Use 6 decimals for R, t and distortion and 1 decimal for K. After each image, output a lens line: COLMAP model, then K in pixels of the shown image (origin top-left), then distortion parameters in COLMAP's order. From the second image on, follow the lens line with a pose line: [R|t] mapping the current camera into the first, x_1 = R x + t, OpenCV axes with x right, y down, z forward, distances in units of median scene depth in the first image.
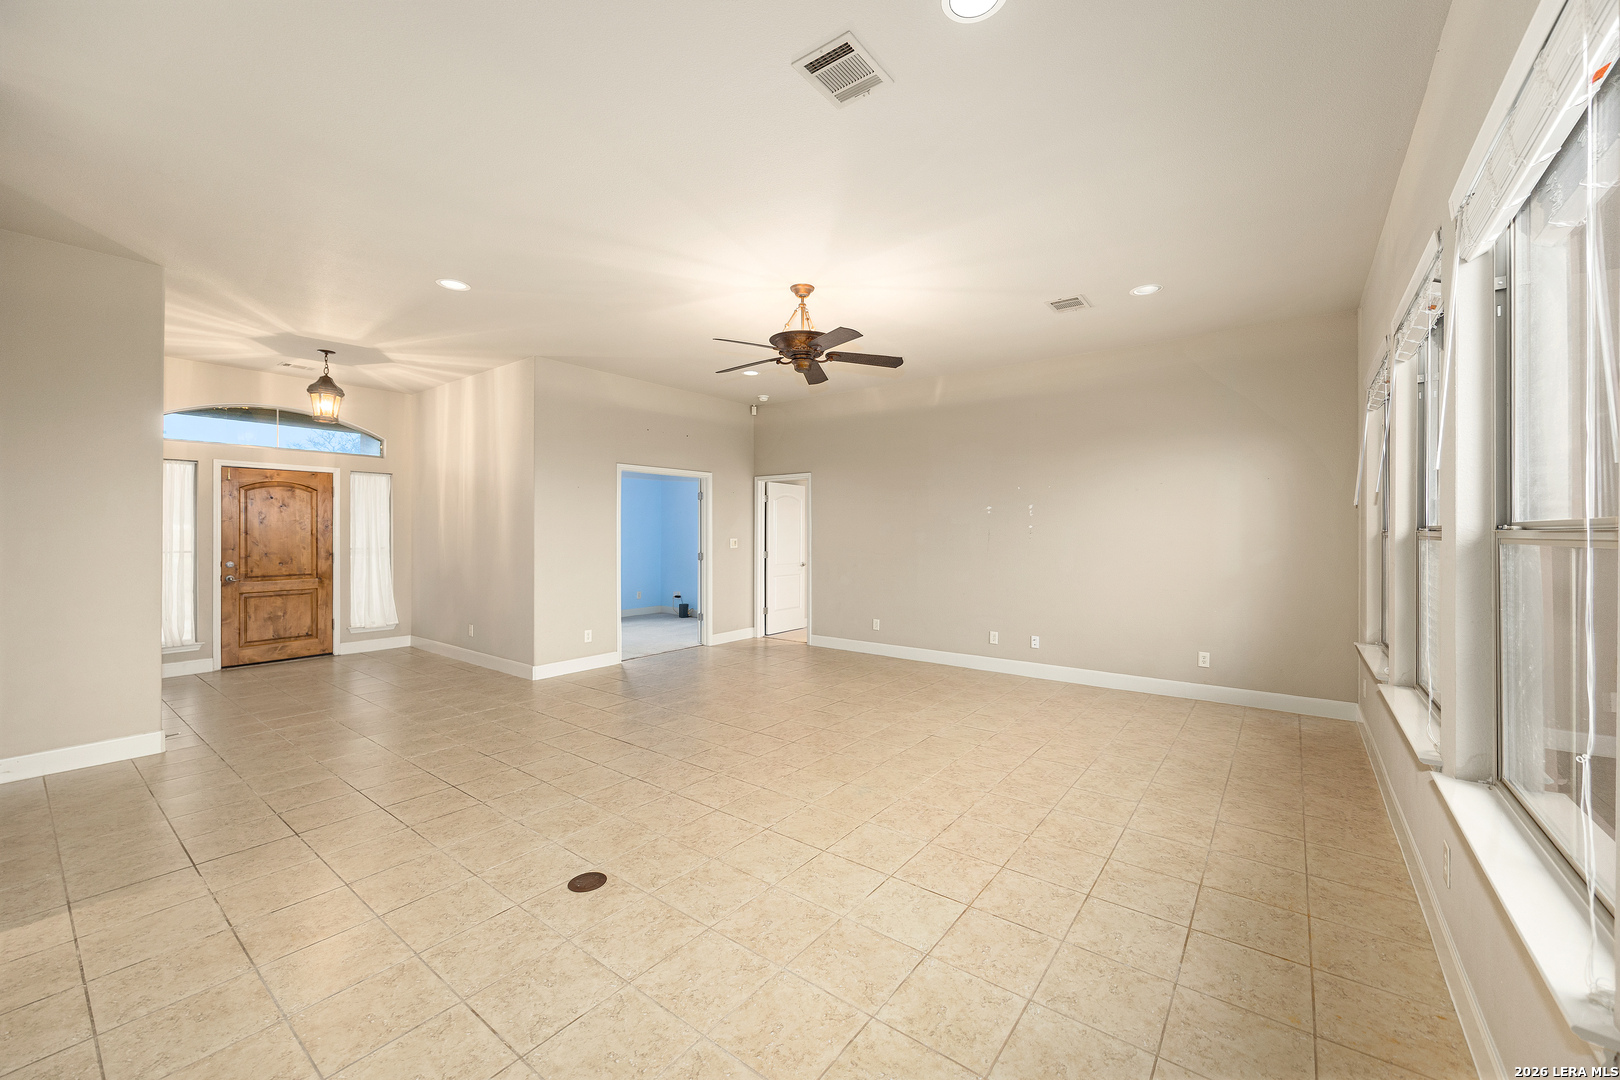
lens RADIAL K [[620.8, 0, 822.4], [0, 620.8, 541.2], [0, 0, 1]] dist [0.002057, -0.003134]
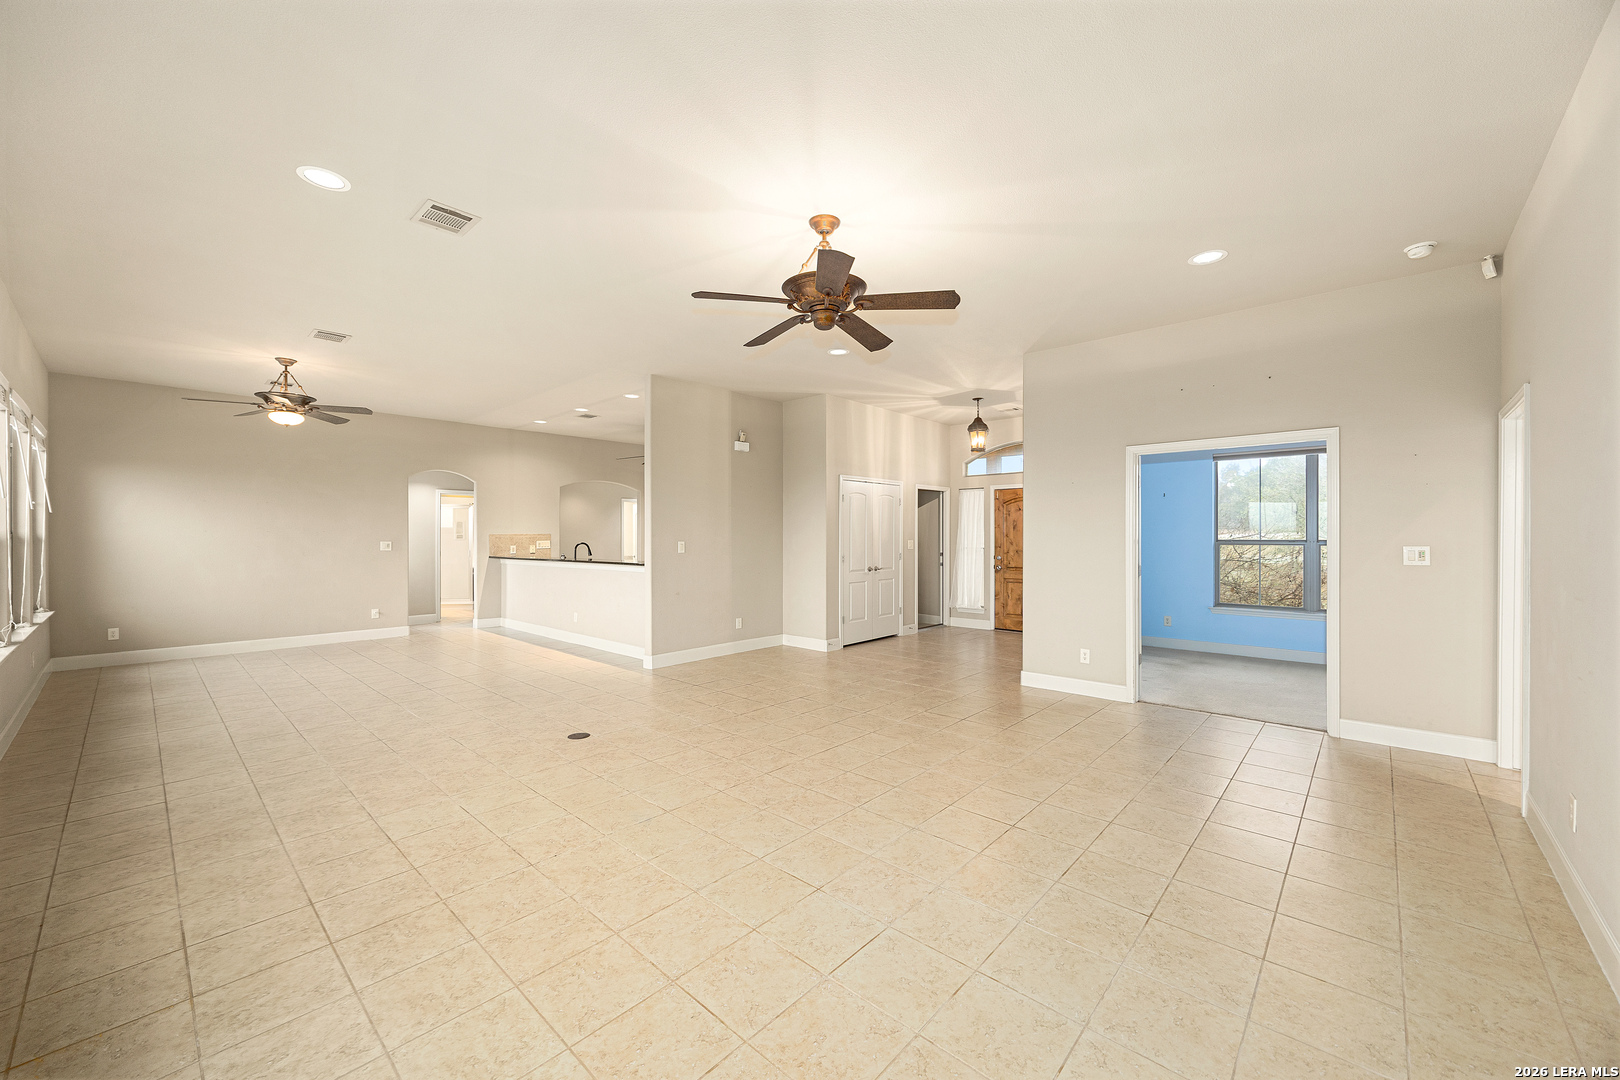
lens RADIAL K [[620.8, 0, 822.4], [0, 620.8, 541.2], [0, 0, 1]] dist [0.002057, -0.003134]
pose [[-0.086418, 0.007682, -0.996229, 1.019460], [-0.014109, 0.999861, 0.008934, -0.015606], [0.996159, 0.014828, -0.086298, 1.441913]]
